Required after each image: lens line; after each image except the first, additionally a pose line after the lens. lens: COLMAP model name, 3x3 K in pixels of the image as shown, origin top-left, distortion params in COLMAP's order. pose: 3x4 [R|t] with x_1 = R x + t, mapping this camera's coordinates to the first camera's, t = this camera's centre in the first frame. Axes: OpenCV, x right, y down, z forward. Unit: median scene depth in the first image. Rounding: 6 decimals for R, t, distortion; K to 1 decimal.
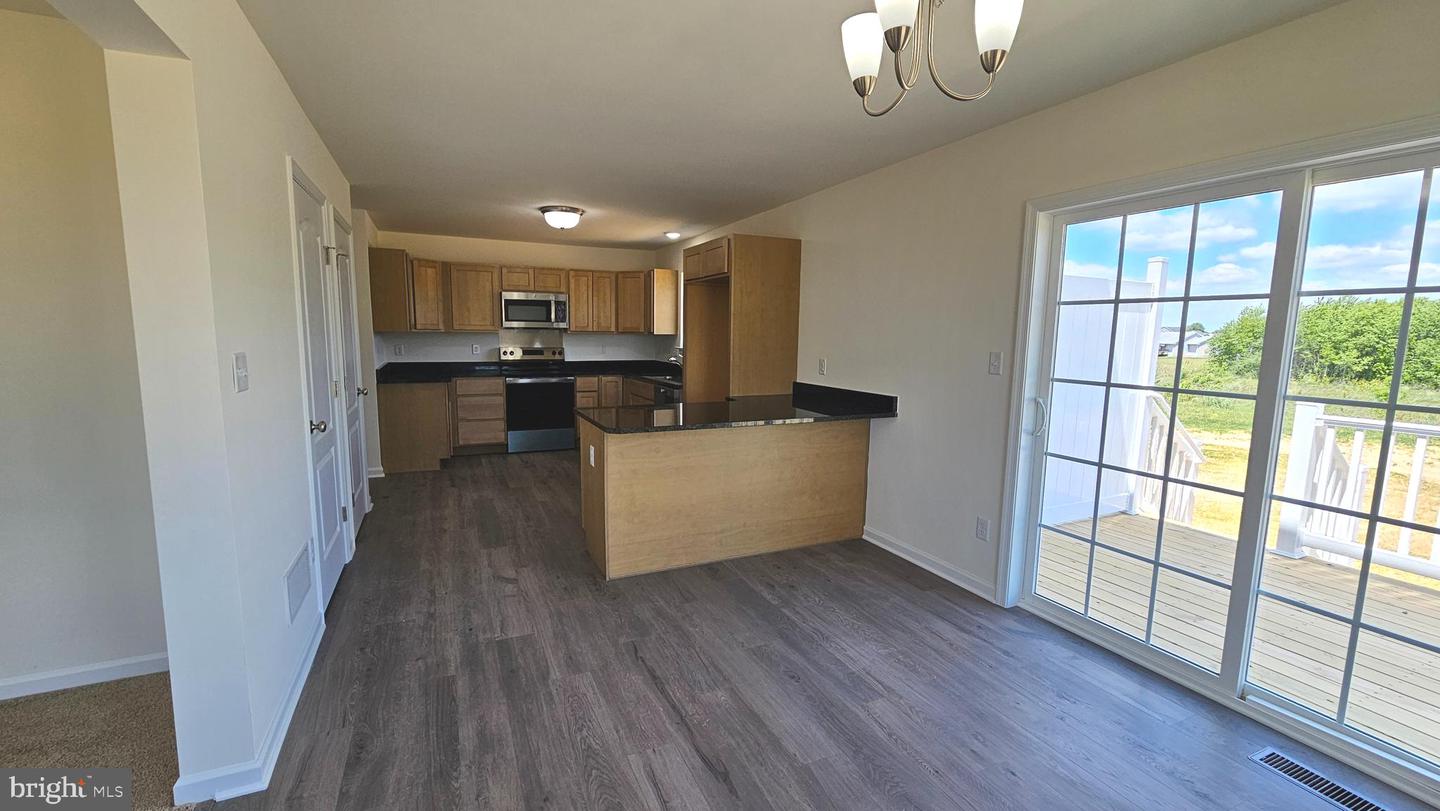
lens RADIAL K [[594.3, 0, 711.2], [0, 594.3, 407.7], [0, 0, 1]] dist [0.000270, -0.000002]
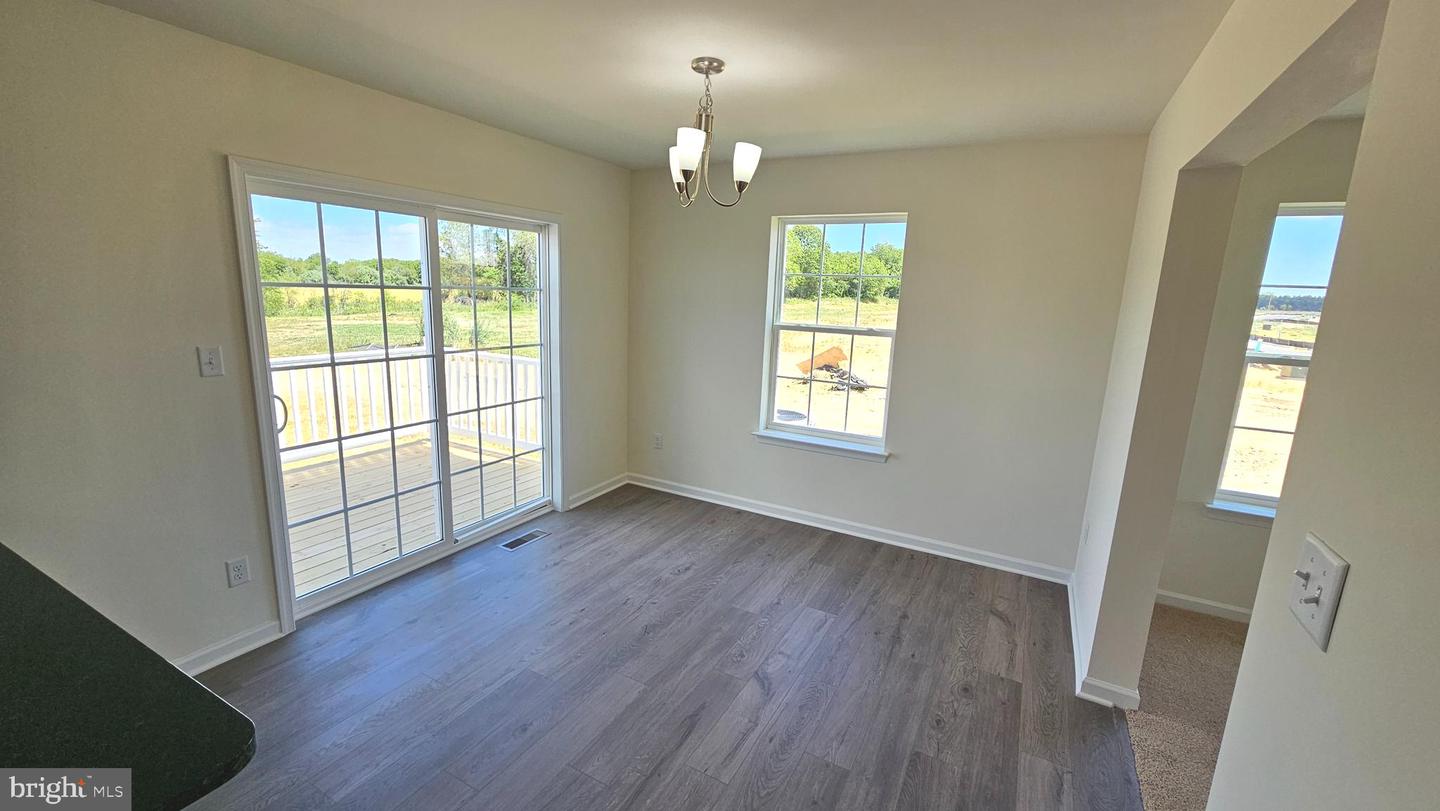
lens RADIAL K [[594.3, 0, 711.2], [0, 594.3, 407.7], [0, 0, 1]] dist [0.000270, -0.000002]
pose [[-0.601168, -0.192927, 0.775485, -0.657263], [0.056394, 0.957758, 0.281992, -0.257343], [-0.797130, 0.213257, -0.564893, 1.226236]]
